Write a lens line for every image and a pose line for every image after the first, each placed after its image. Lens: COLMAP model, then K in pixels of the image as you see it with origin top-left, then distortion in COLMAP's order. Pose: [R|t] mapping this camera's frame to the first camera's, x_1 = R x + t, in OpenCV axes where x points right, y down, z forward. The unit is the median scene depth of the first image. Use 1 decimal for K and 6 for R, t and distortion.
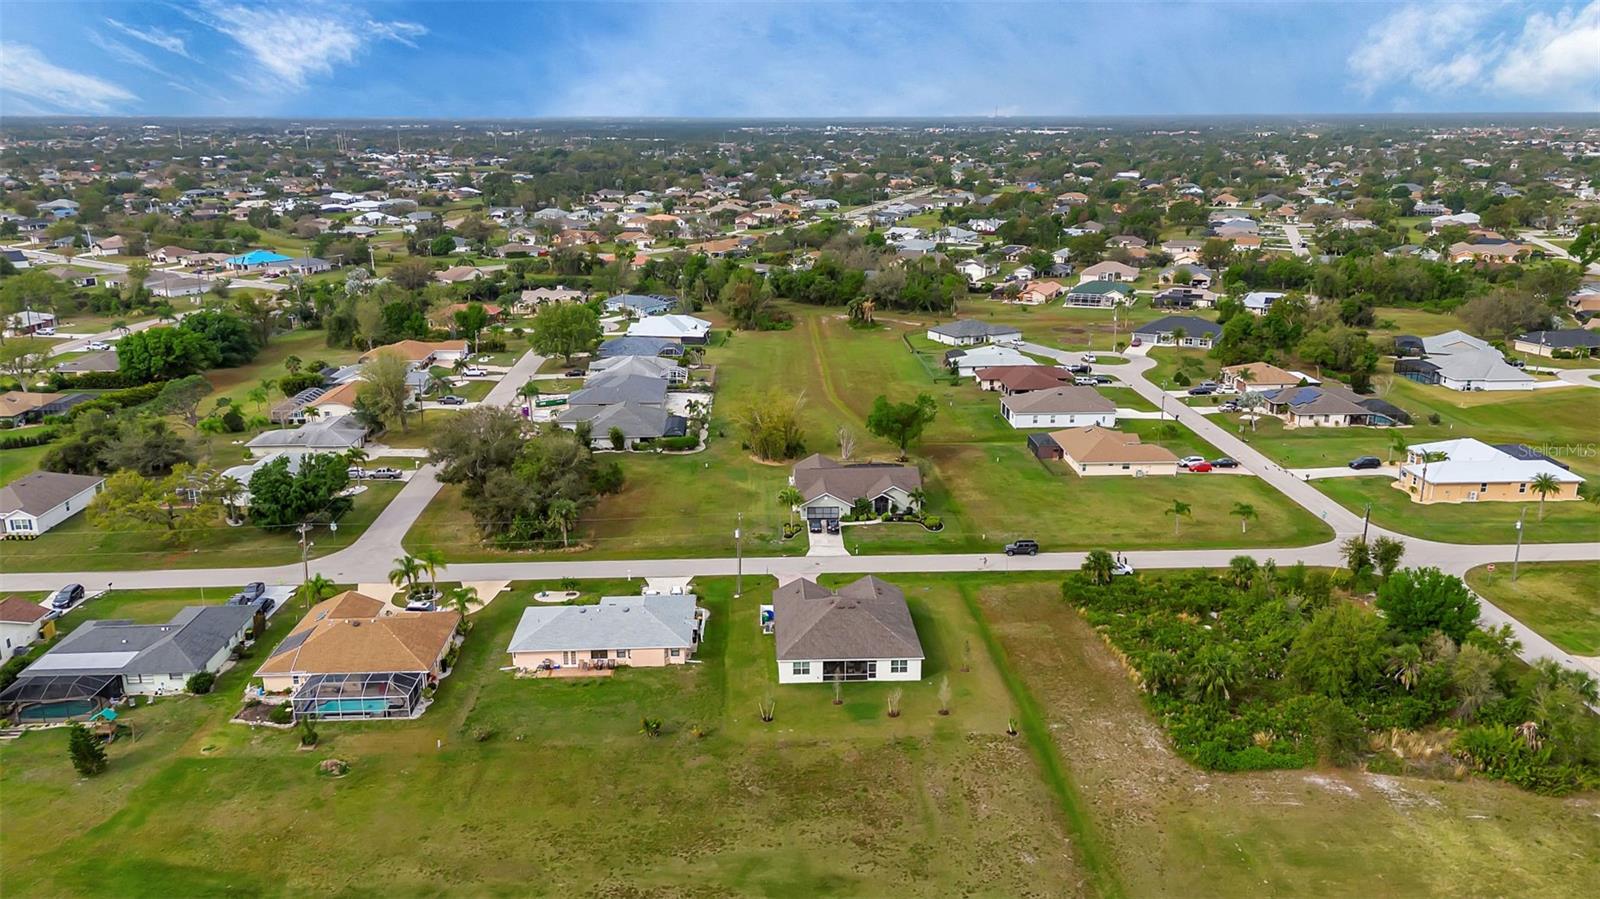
lens RADIAL K [[1165.9, 0, 799.5], [0, 1165.9, 453.1], [0, 0, 1]] dist [0.087153, -0.084721]
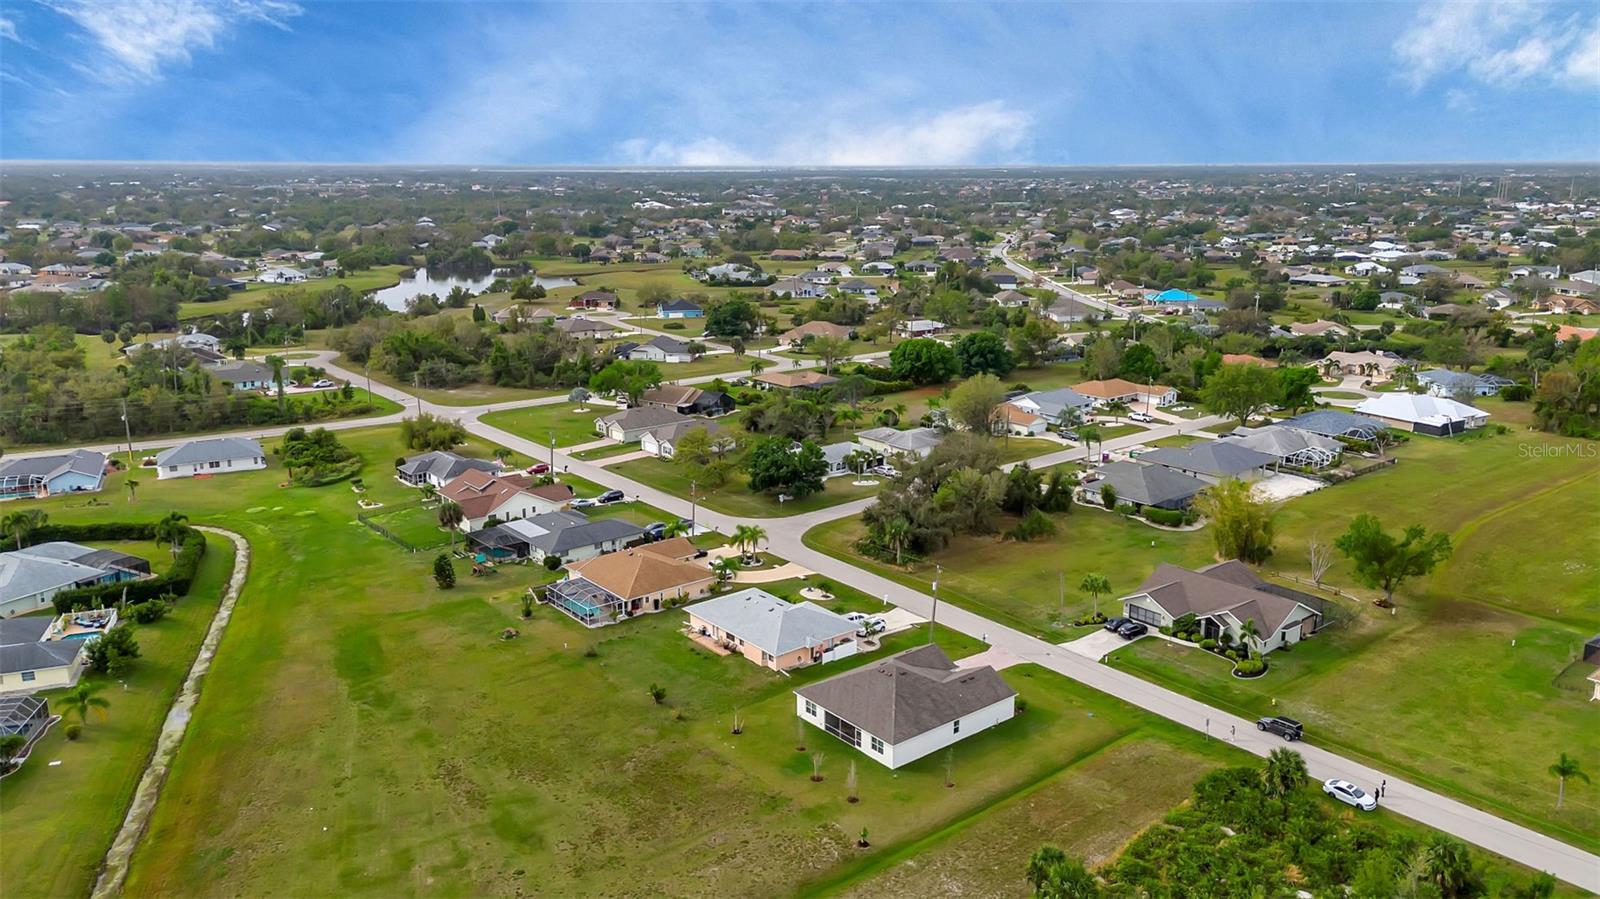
lens RADIAL K [[1165.9, 0, 799.5], [0, 1165.9, 453.1], [0, 0, 1]] dist [0.087153, -0.084721]
pose [[0.595490, 0.193970, -0.779594, 0.549814], [-0.222594, 0.972258, 0.071879, -0.075127], [0.771909, 0.130730, 0.622146, 0.245787]]
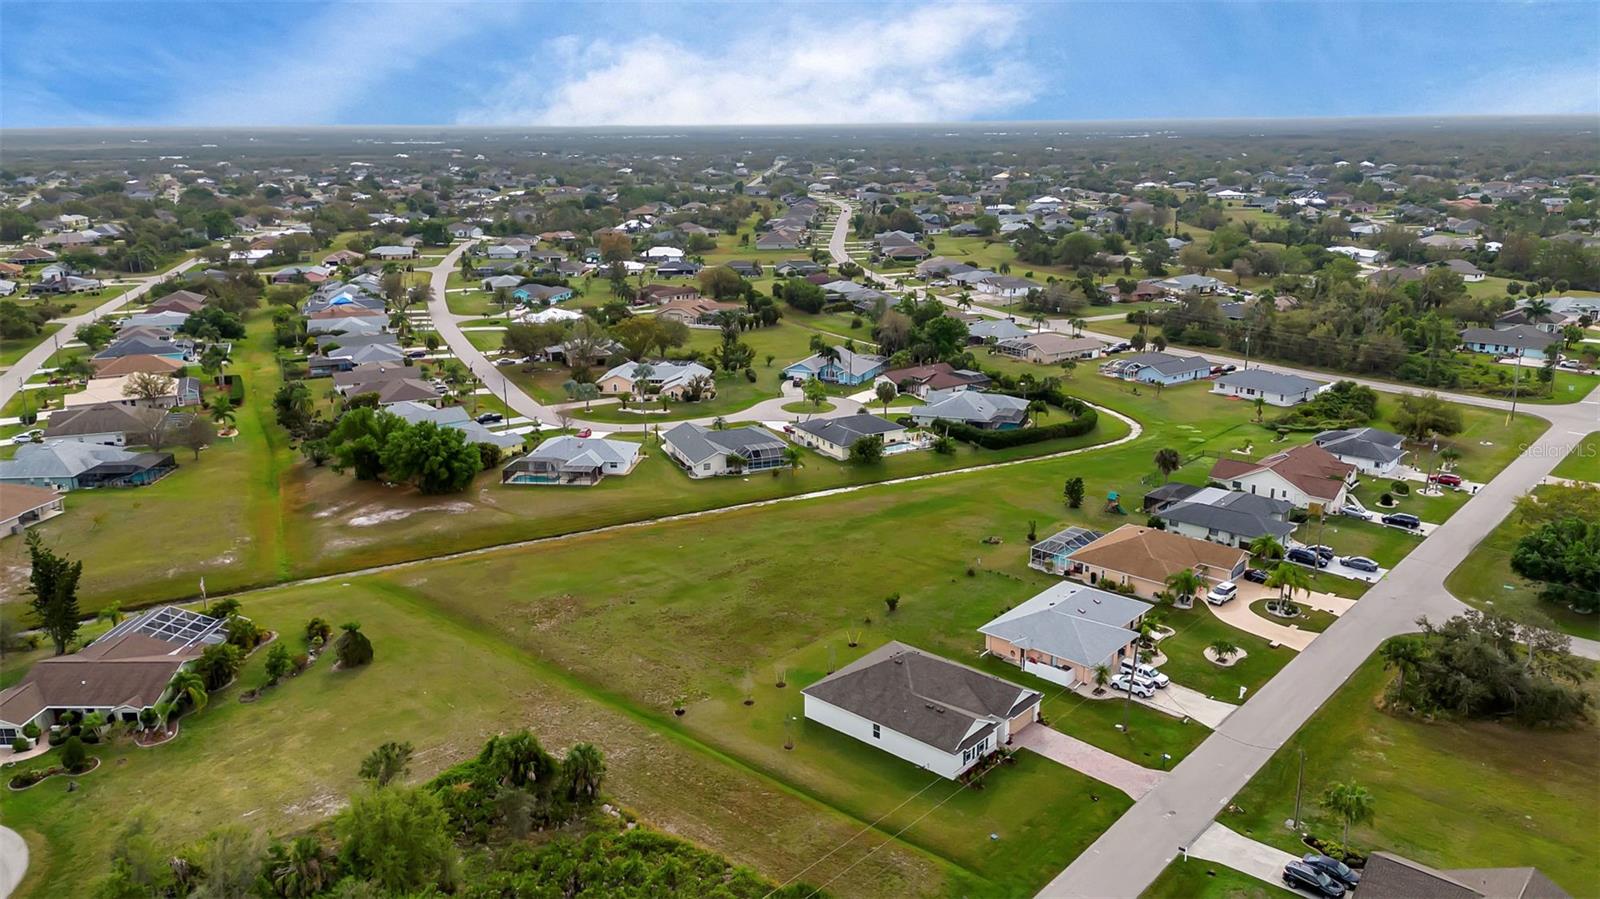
lens RADIAL K [[1165.9, 0, 799.5], [0, 1165.9, 453.1], [0, 0, 1]] dist [0.087153, -0.084721]
pose [[-0.698697, 0.201125, -0.686565, 0.534547], [-0.190489, 0.872726, 0.449515, -0.312597], [0.689592, 0.444858, -0.571458, 1.077366]]
